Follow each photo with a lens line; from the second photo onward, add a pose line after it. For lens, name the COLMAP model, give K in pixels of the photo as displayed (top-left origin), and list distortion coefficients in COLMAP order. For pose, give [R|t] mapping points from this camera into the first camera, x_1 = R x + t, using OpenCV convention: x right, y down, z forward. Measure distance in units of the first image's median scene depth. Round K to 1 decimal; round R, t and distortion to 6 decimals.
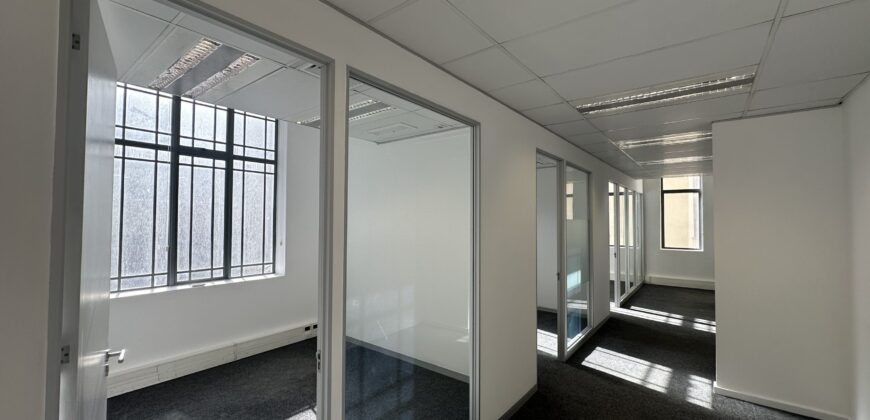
lens RADIAL K [[344.3, 0, 425.1], [0, 344.3, 212.1], [0, 0, 1]] dist [-0.000910, -0.000096]
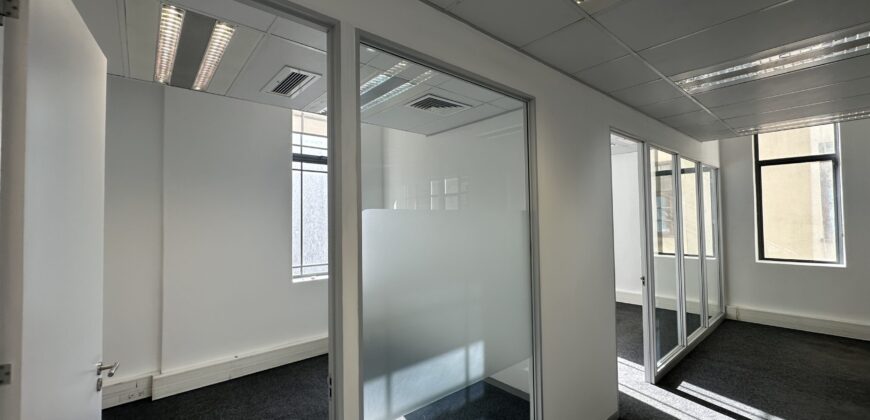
lens RADIAL K [[343.4, 0, 454.5], [0, 343.4, 210.2], [0, 0, 1]] dist [0.017578, 0.000113]
pose [[0.988889, -0.015992, -0.147794, 0.067008], [0.016152, 0.999870, -0.000118, 0.003123], [0.147776, -0.002270, 0.989018, 0.085443]]
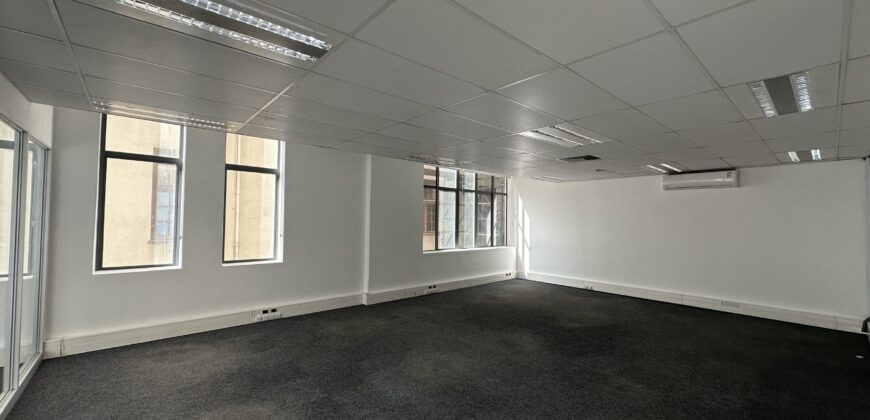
lens RADIAL K [[344.3, 0, 425.1], [0, 344.3, 212.1], [0, 0, 1]] dist [-0.000910, -0.000096]
pose [[0.191516, 0.028168, 0.981085, 0.077294], [-0.038565, 0.999032, -0.021155, 0.003992], [-0.980732, -0.033784, 0.192417, 0.117311]]
